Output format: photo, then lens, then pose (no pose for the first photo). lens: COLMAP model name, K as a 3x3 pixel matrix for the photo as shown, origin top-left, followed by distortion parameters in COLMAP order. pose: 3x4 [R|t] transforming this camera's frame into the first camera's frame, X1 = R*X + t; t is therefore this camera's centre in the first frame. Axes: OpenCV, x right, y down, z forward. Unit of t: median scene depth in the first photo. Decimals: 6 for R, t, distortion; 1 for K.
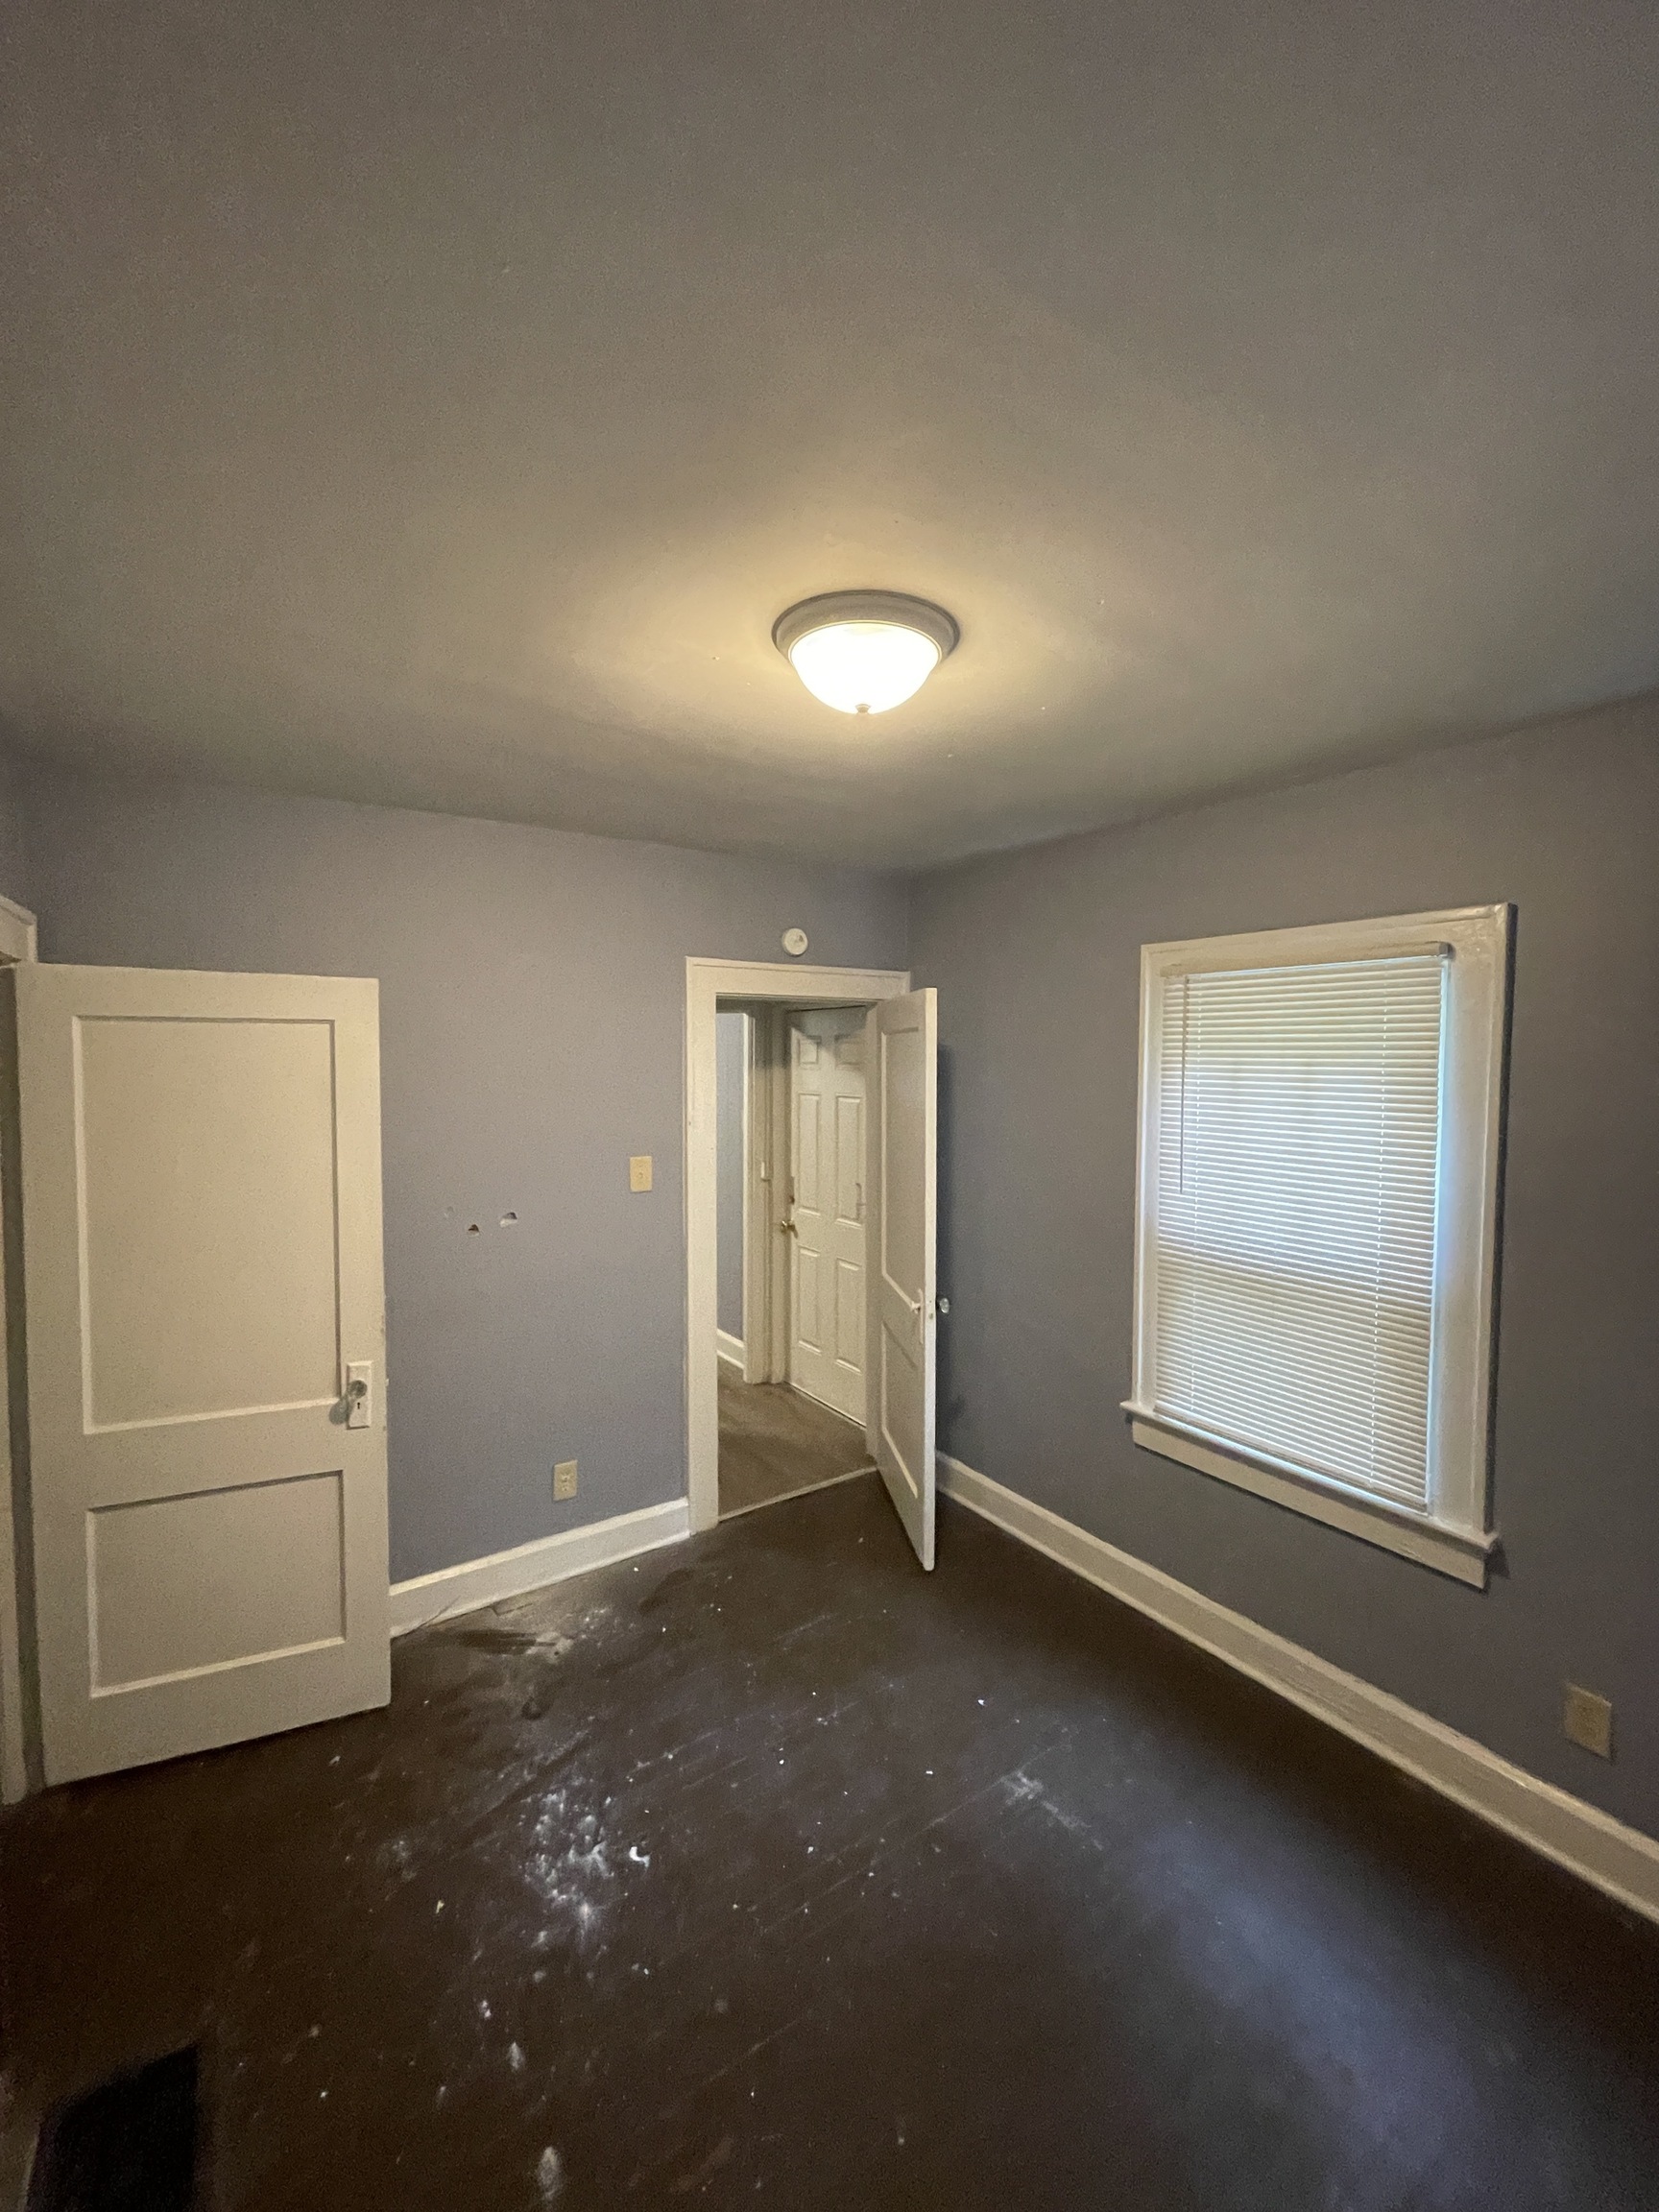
lens RADIAL K [[908.0, 0, 829.5], [0, 908.0, 1106.0], [0, 0, 1]] dist [-0.000659, -0.000119]
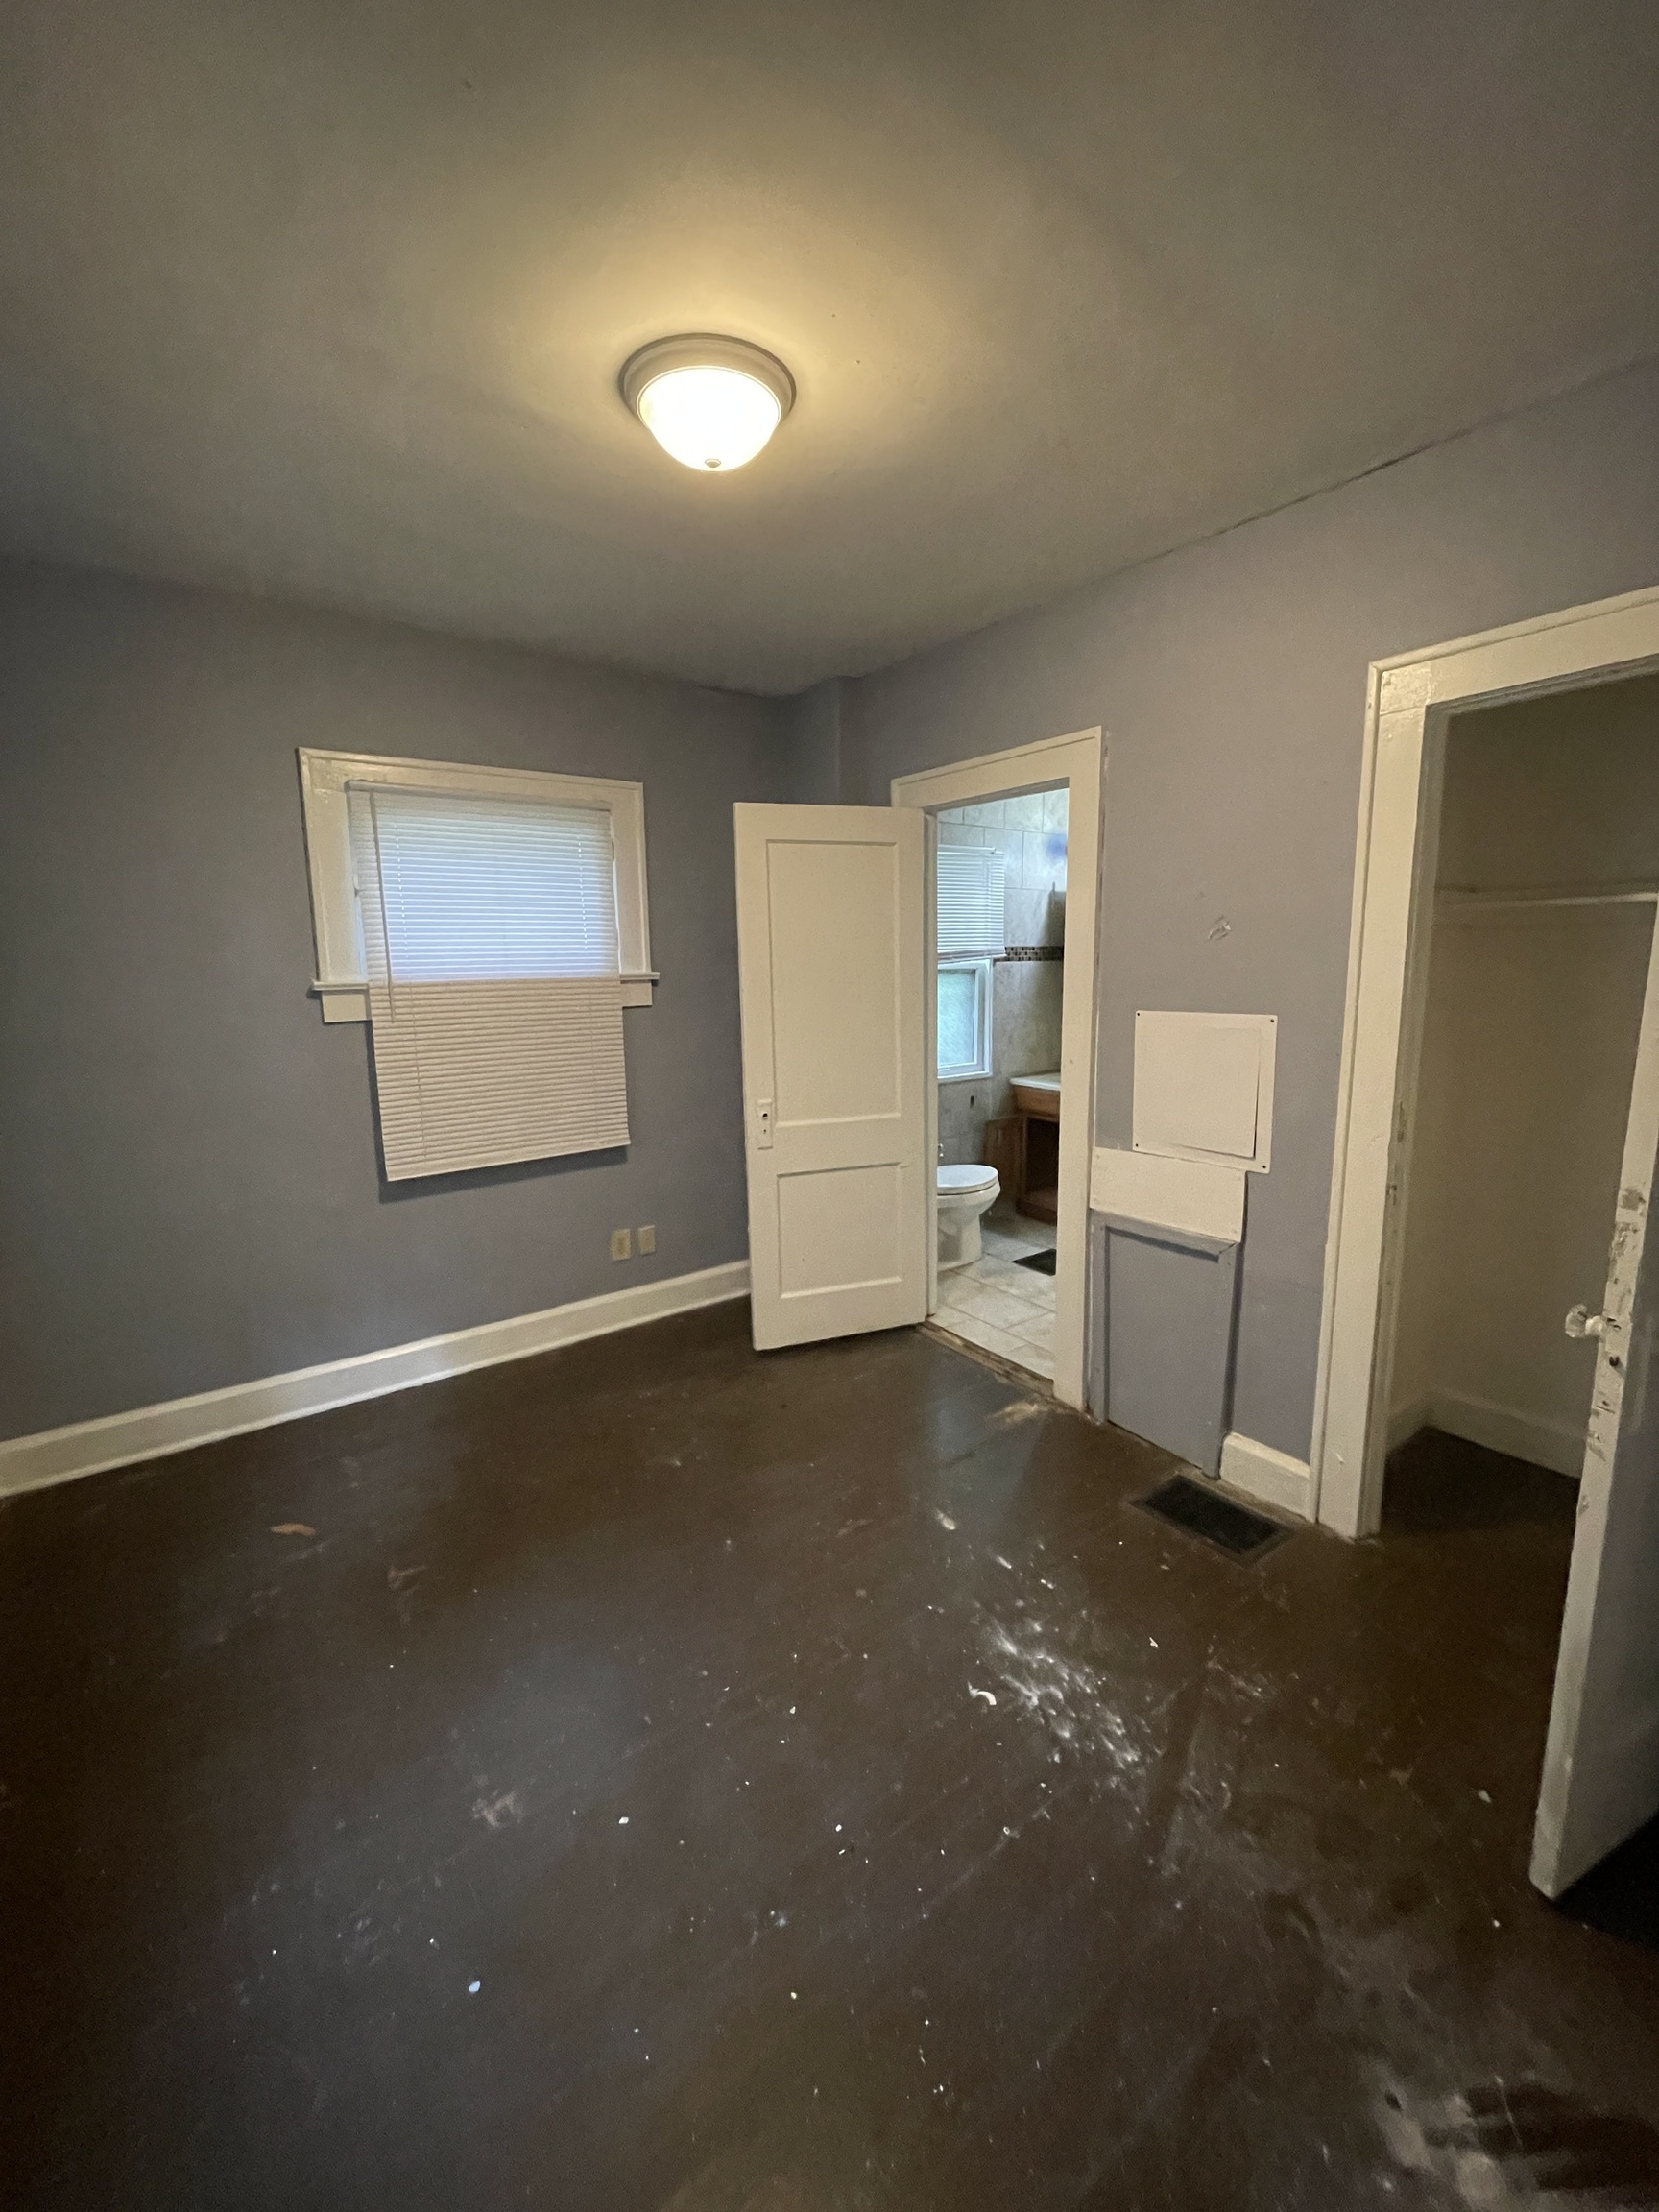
lens RADIAL K [[908.0, 0, 829.5], [0, 908.0, 1106.0], [0, 0, 1]] dist [-0.000659, -0.000119]
pose [[-0.998758, 0.022640, -0.044391, -0.029357], [0.012253, 0.975057, 0.221616, 0.050511], [0.048301, 0.220797, -0.974123, 1.675700]]
